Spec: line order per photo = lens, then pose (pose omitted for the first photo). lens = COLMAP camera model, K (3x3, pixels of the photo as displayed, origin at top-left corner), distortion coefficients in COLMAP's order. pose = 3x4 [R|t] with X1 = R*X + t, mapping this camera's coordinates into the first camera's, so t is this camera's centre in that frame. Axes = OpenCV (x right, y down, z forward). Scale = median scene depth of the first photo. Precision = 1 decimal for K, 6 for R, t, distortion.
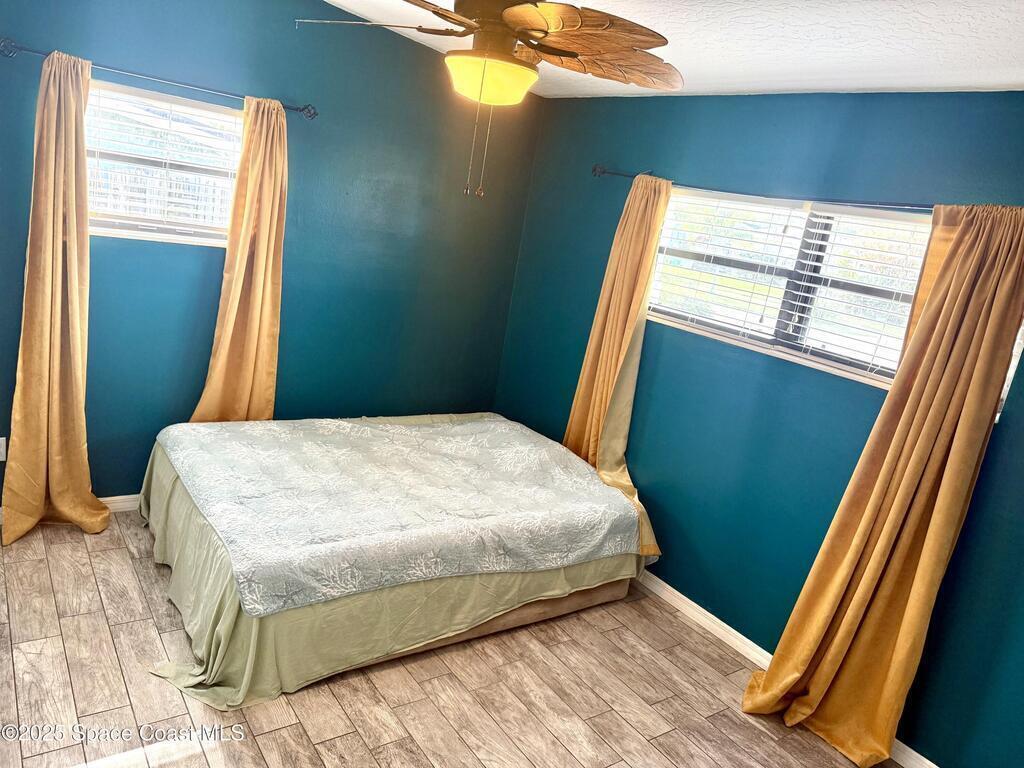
lens RADIAL K [[716.1, 0, 515.2], [0, 716.1, 379.2], [0, 0, 1]] dist [0.109255, -0.184950]
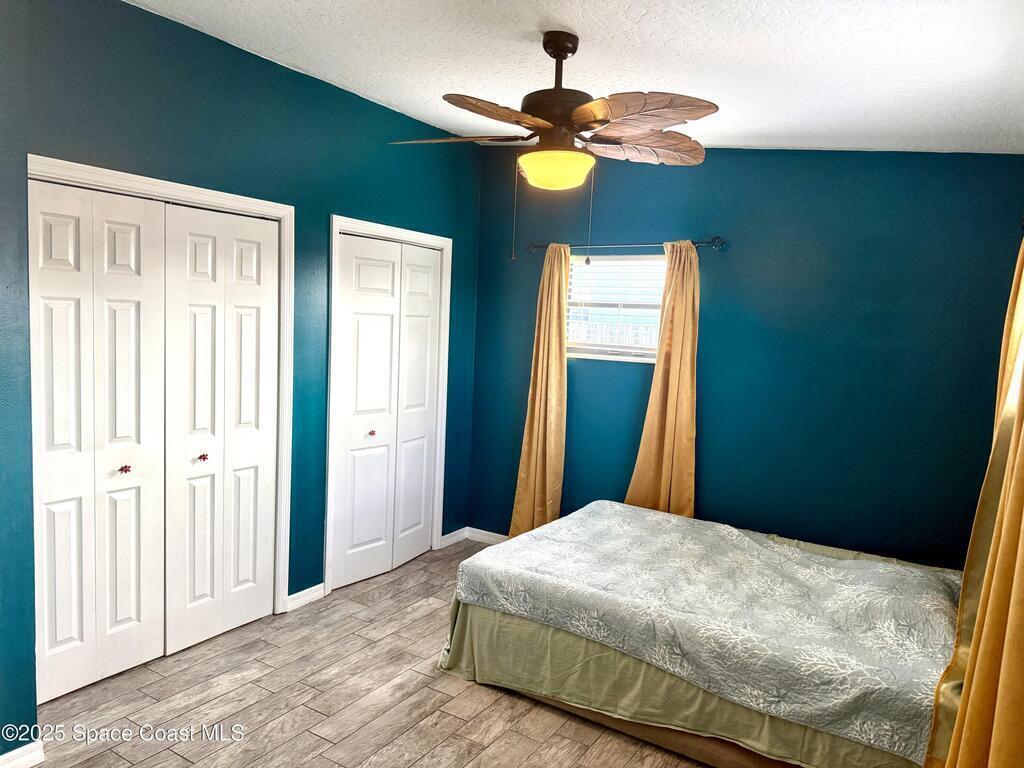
lens RADIAL K [[716.1, 0, 515.2], [0, 716.1, 379.2], [0, 0, 1]] dist [0.109255, -0.184950]
pose [[0.374469, -0.068229, -0.924726, 0.697267], [-0.202228, 0.967272, -0.153260, 0.087998], [0.904918, 0.244396, 0.348415, 0.398712]]
